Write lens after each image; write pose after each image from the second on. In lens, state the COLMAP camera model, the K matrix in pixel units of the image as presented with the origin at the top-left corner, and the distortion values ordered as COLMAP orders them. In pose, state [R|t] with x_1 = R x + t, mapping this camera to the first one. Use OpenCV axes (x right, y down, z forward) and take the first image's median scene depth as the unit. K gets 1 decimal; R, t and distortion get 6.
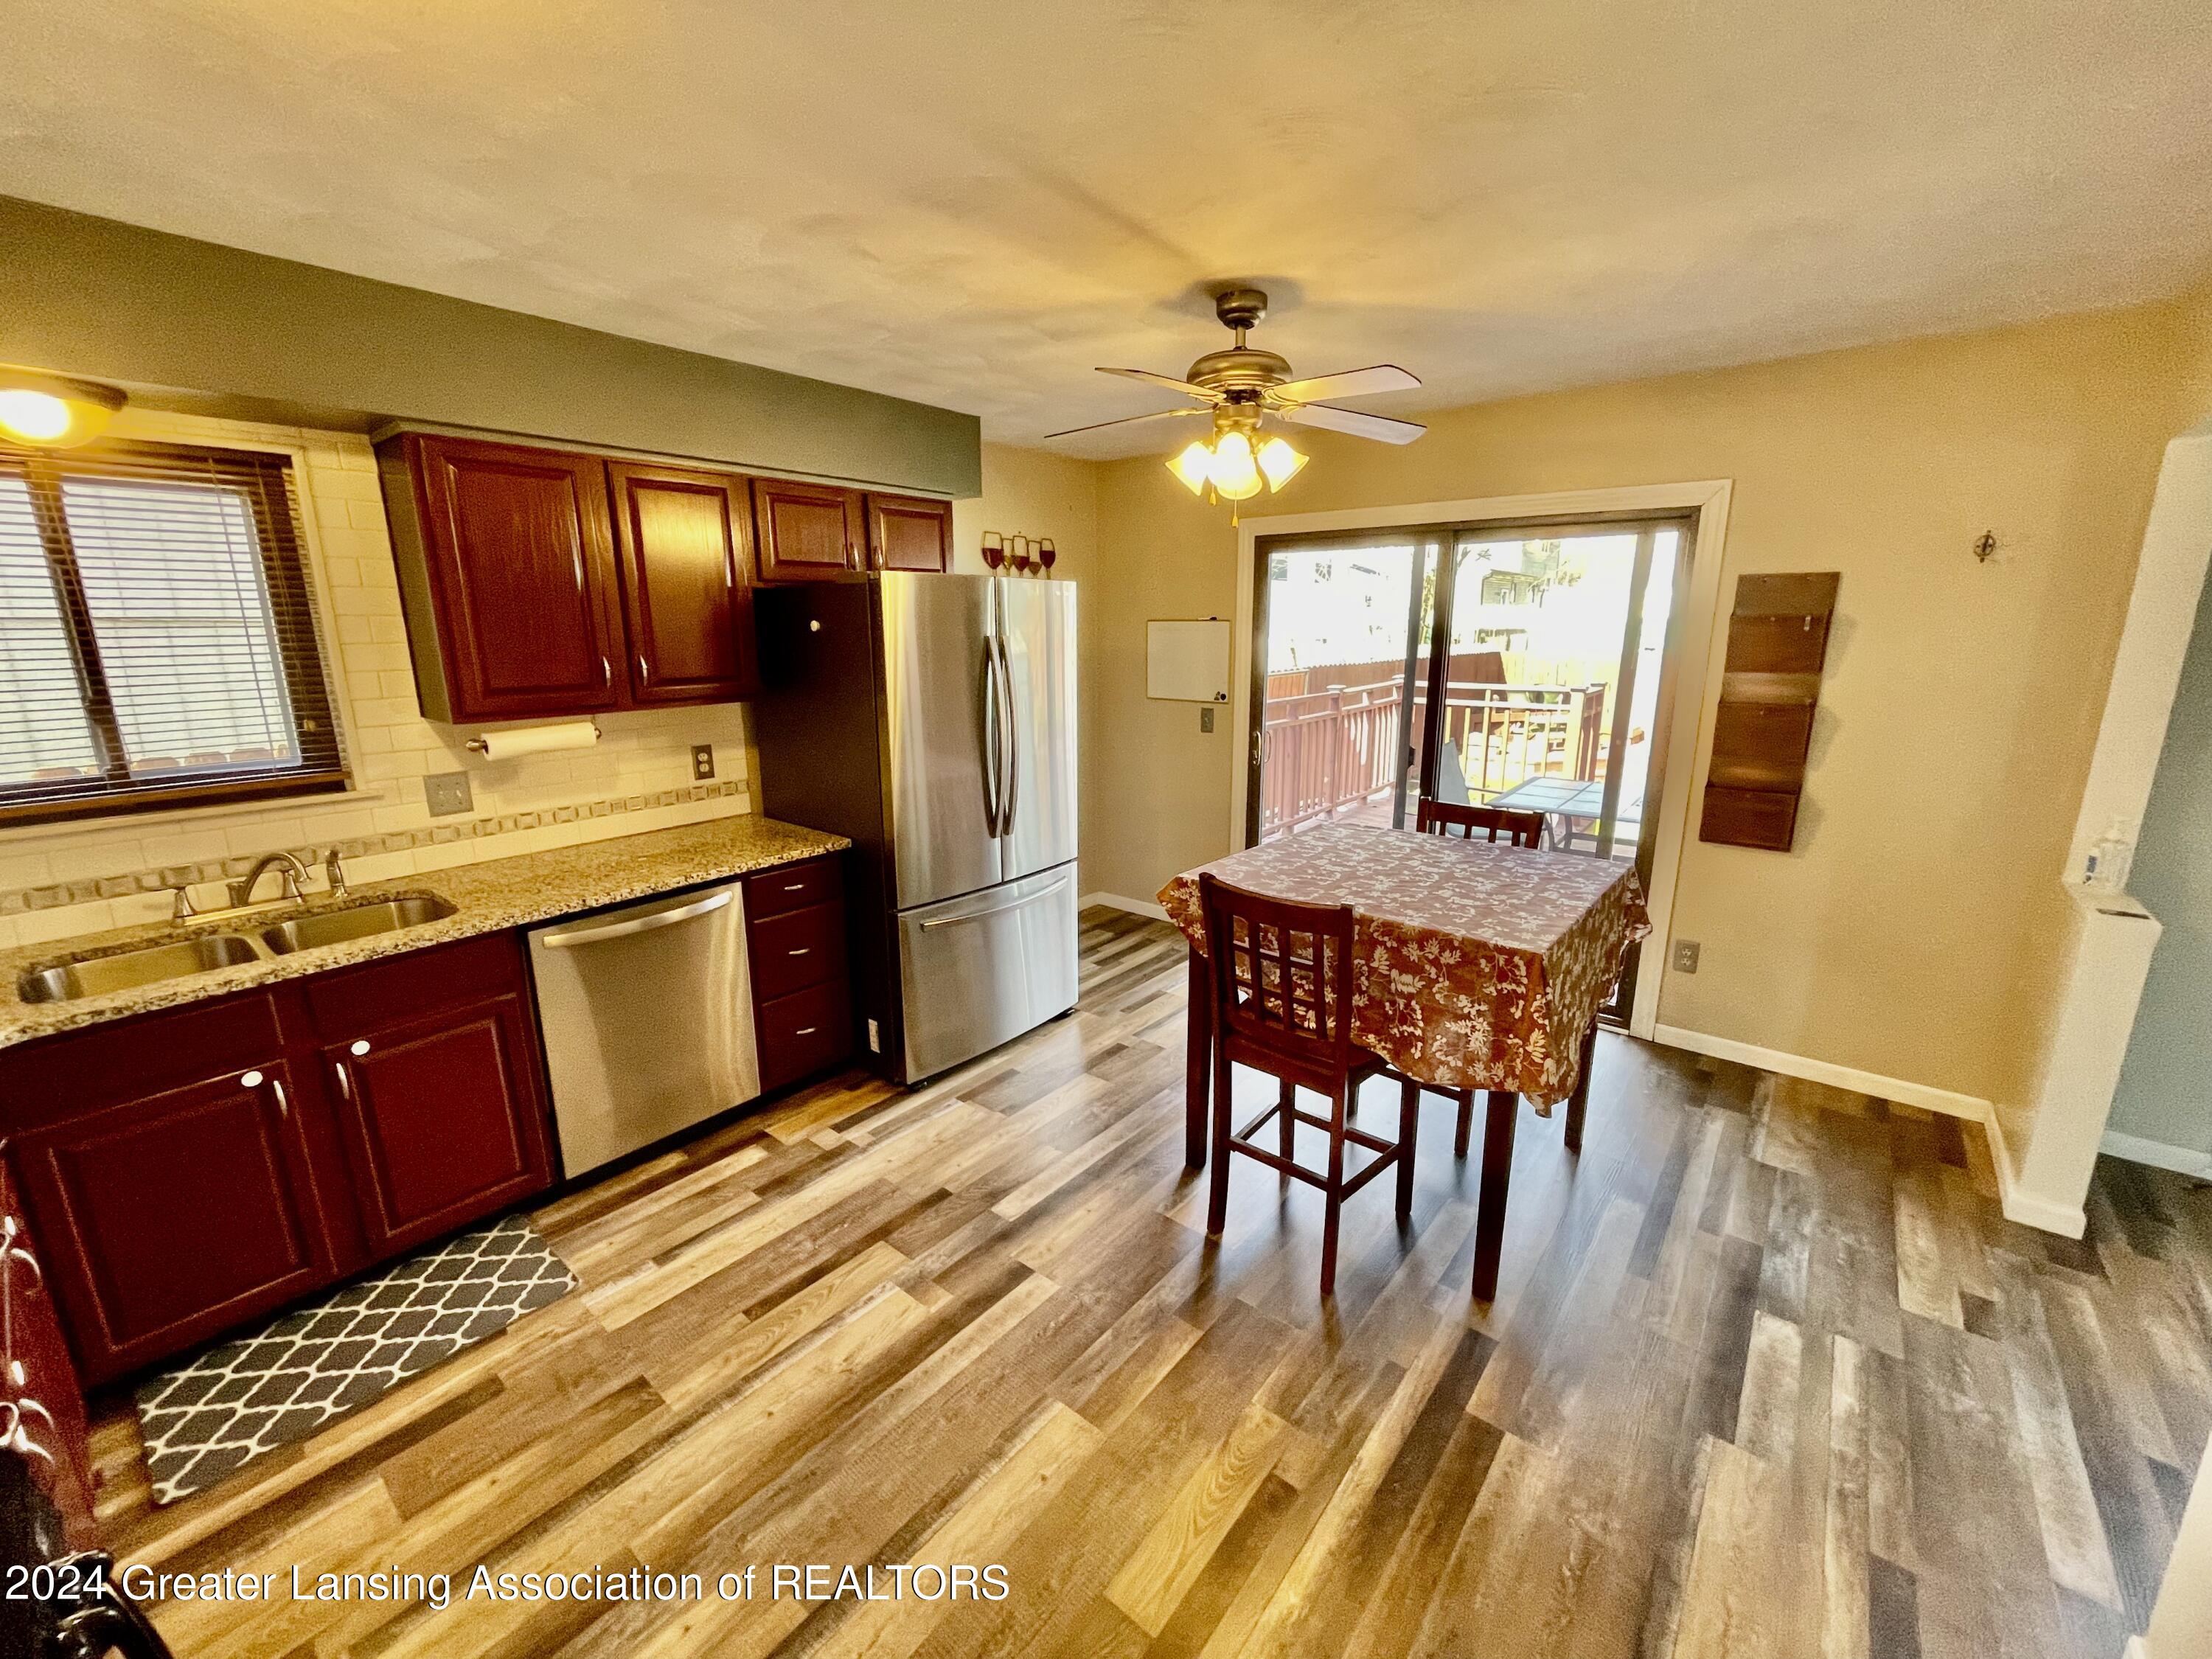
lens RADIAL K [[897.8, 0, 1106.1], [0, 897.8, 831.0], [0, 0, 1]] dist [-0.001890, -0.000501]
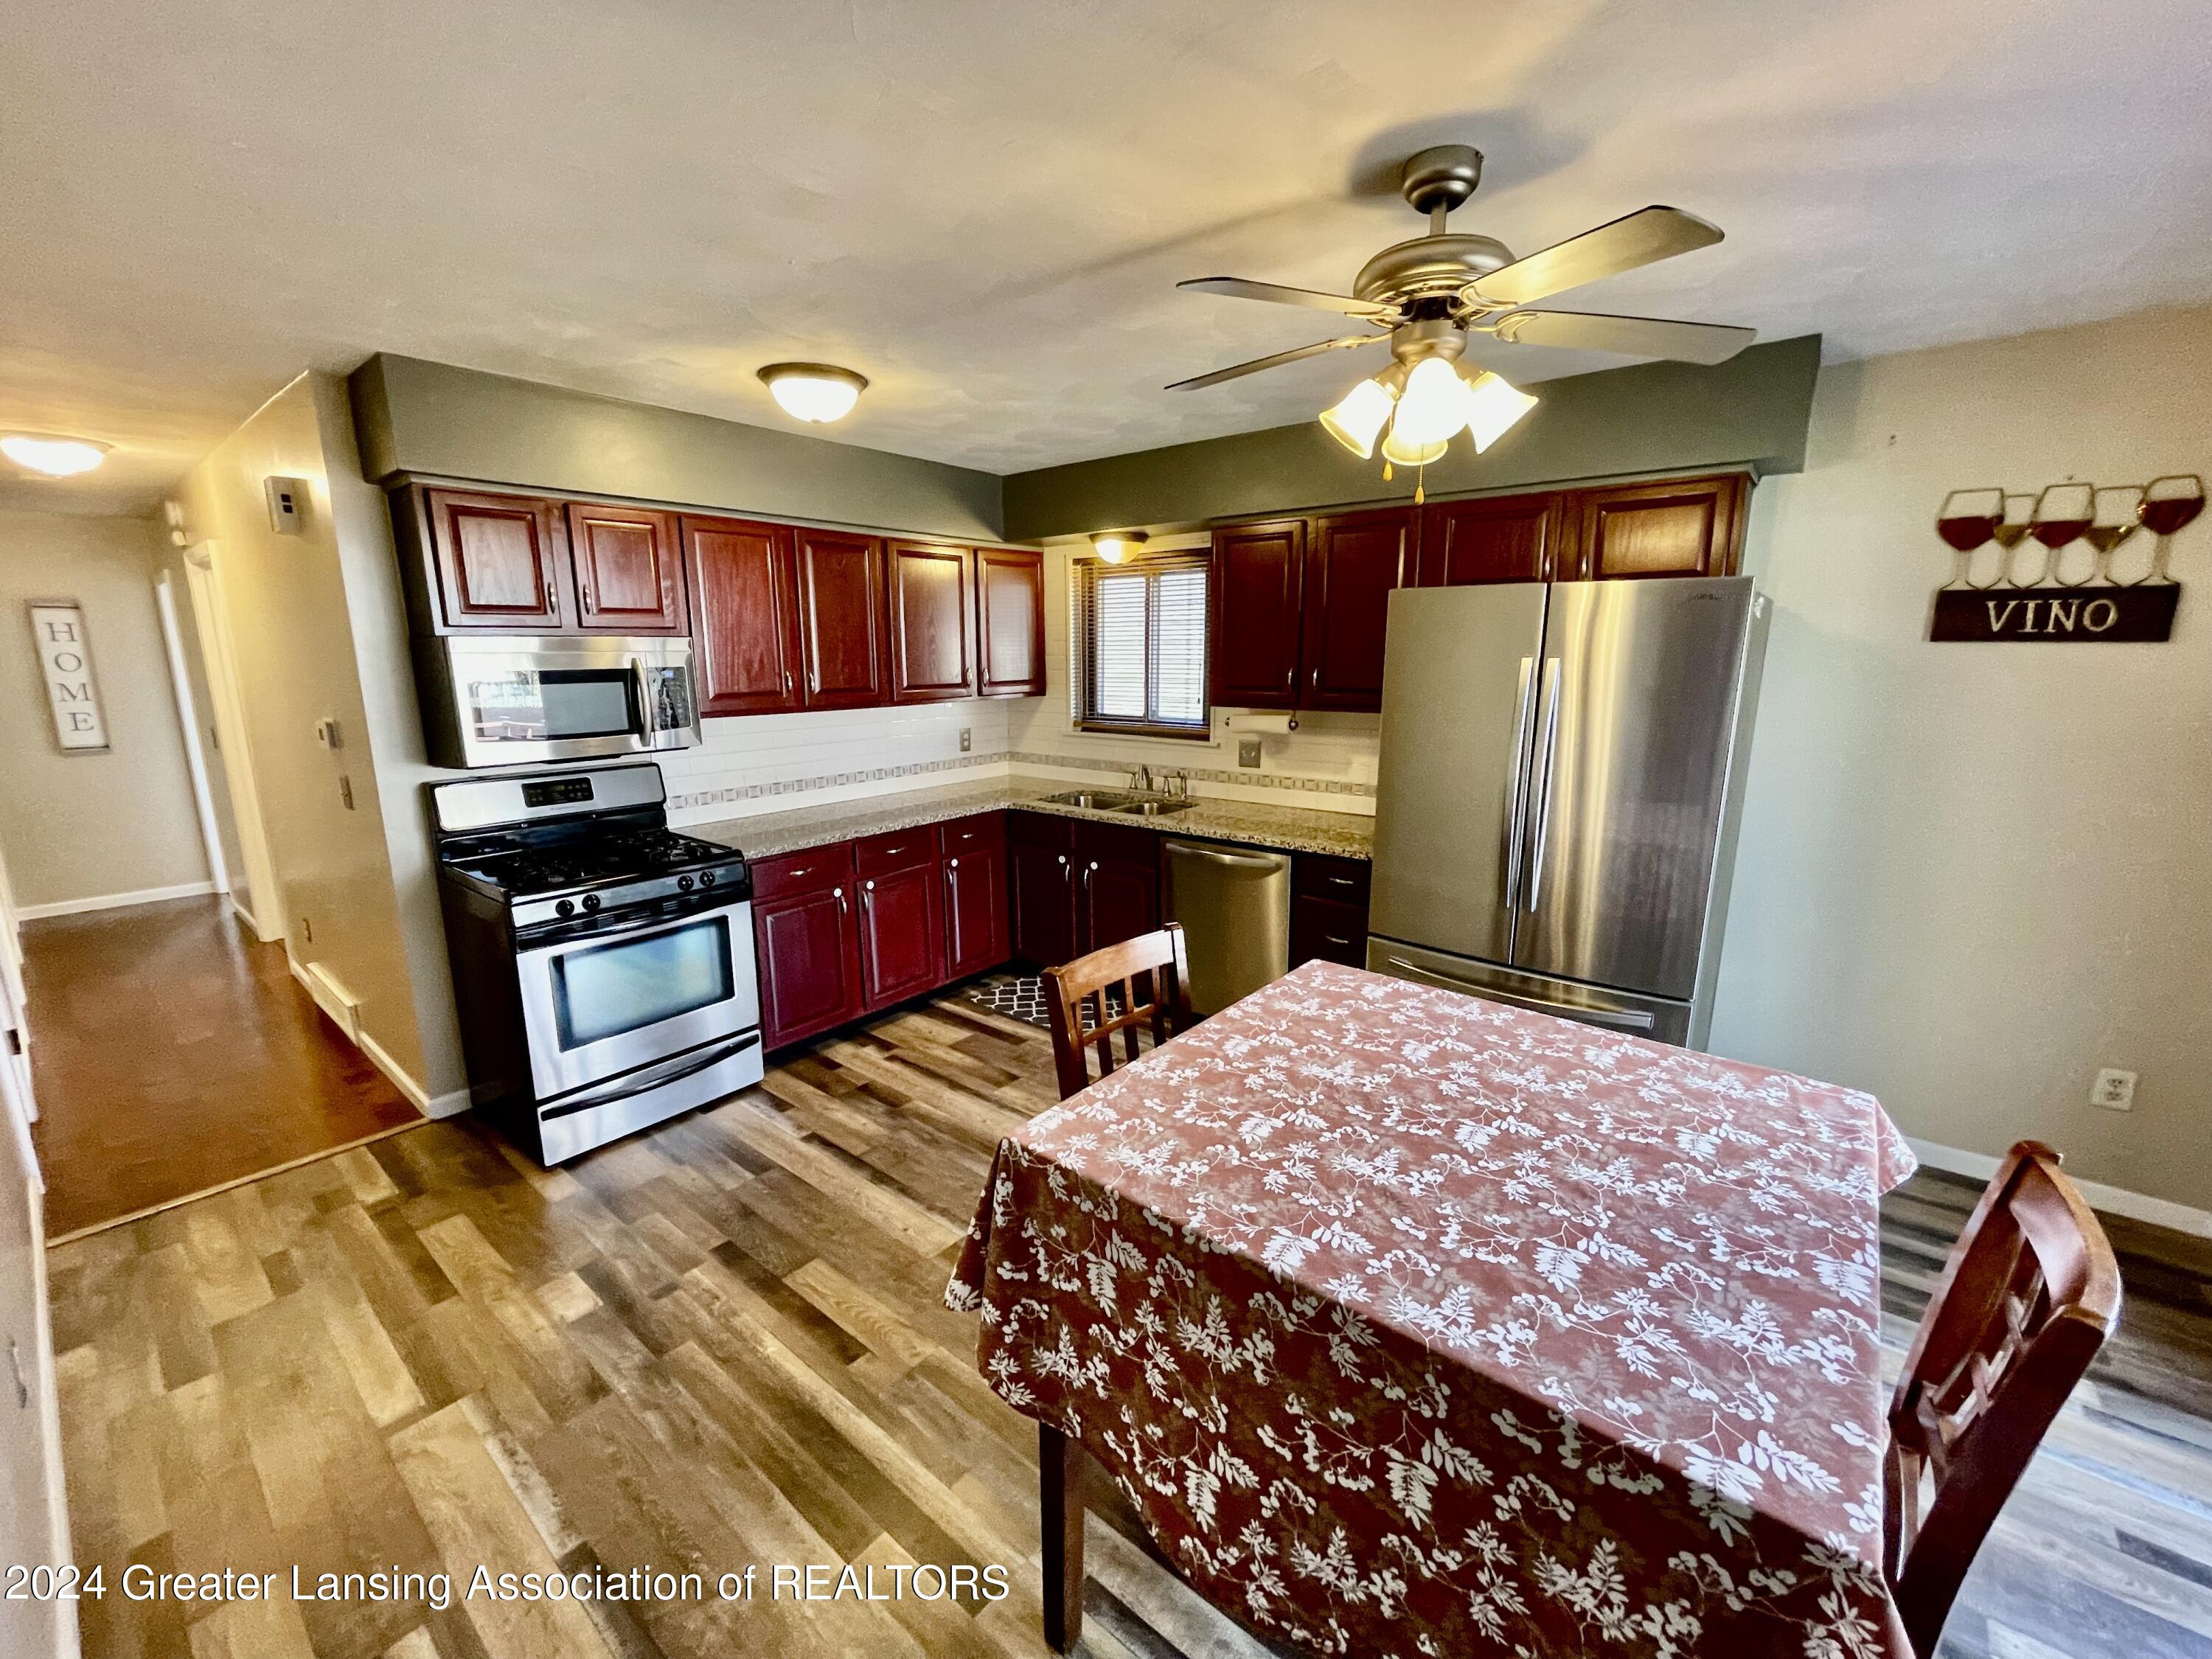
lens RADIAL K [[897.8, 0, 1097.9], [0, 897.8, 826.9], [0, 0, 1]] dist [-0.001890, -0.000501]
pose [[-0.011599, 0.199418, -0.979846, 0.967647], [-0.221996, 0.954944, 0.196978, -0.203601], [0.974979, 0.219807, 0.033193, 0.880229]]
